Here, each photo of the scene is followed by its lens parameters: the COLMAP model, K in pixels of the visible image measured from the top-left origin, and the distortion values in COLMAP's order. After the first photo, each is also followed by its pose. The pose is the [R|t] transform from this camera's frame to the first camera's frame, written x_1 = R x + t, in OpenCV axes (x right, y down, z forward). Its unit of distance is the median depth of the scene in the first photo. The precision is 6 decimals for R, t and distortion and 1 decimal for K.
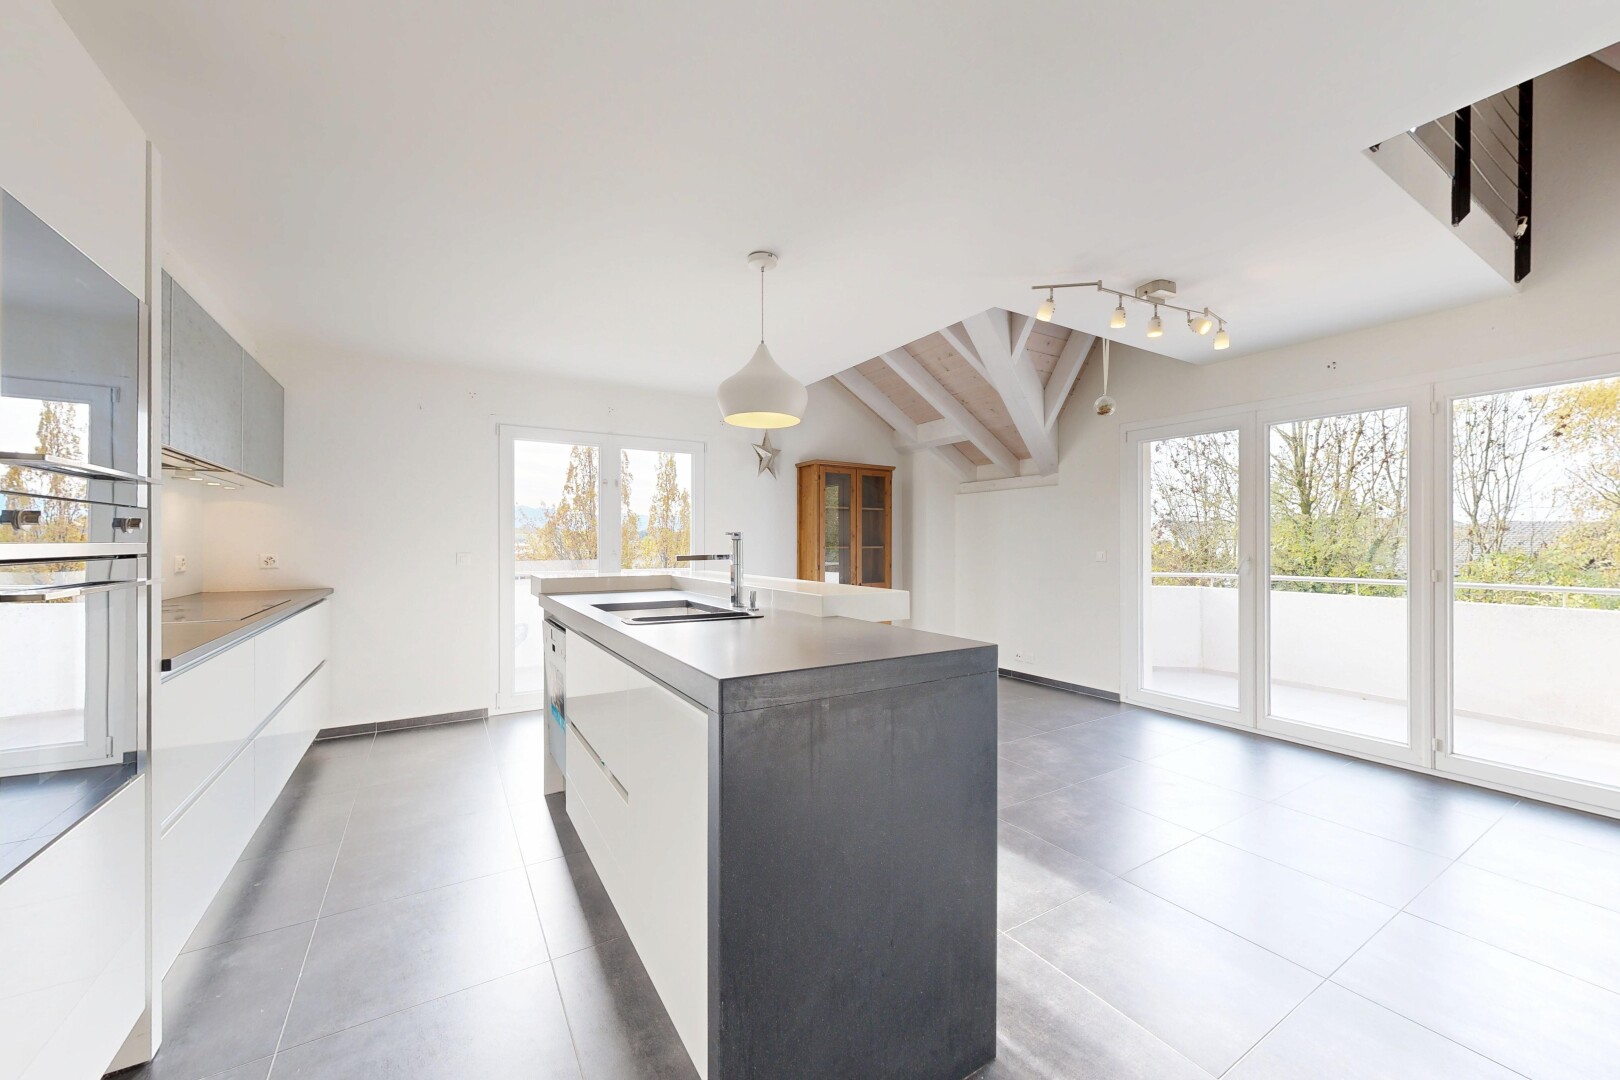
lens RADIAL K [[606.1, 0, 808.0], [0, 606.1, 540.8], [0, 0, 1]] dist [0.001372, -0.000605]
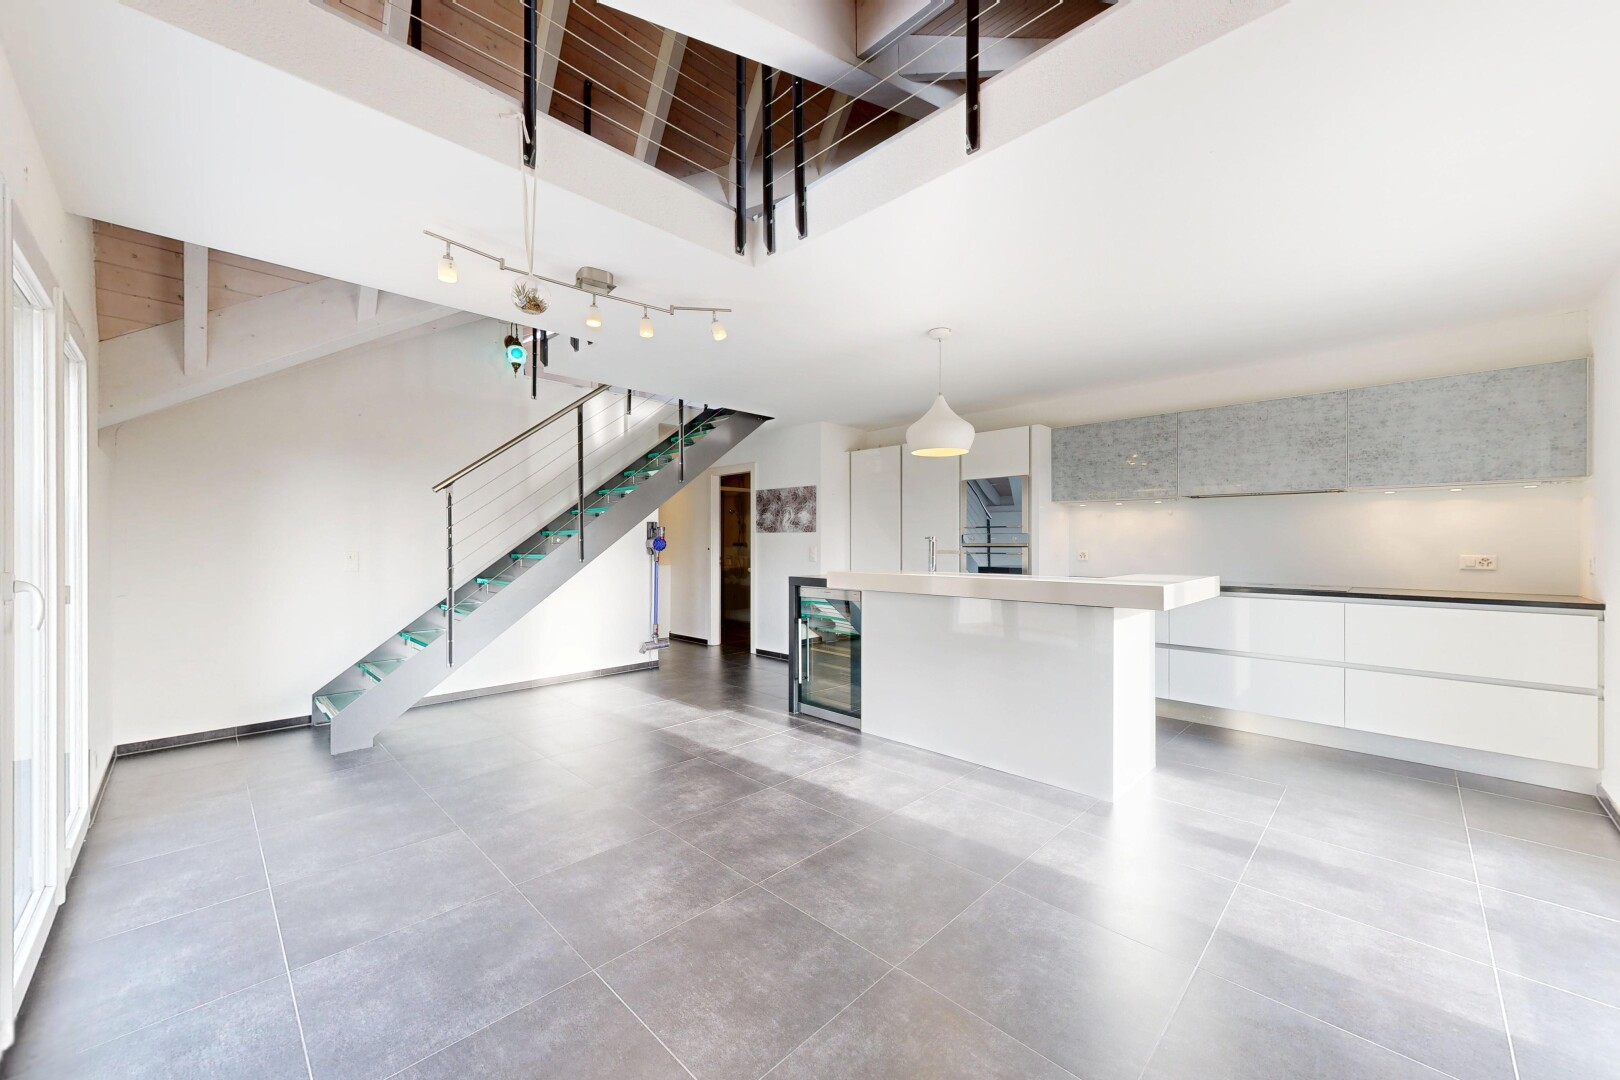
lens RADIAL K [[606.1, 0, 813.5], [0, 606.1, 541.0], [0, 0, 1]] dist [0.001372, -0.000605]
pose [[-0.969302, -0.000799, -0.245870, 0.348738], [0.000761, 0.999980, -0.006249, 0.003666], [0.245870, -0.006245, -0.969283, 1.478971]]
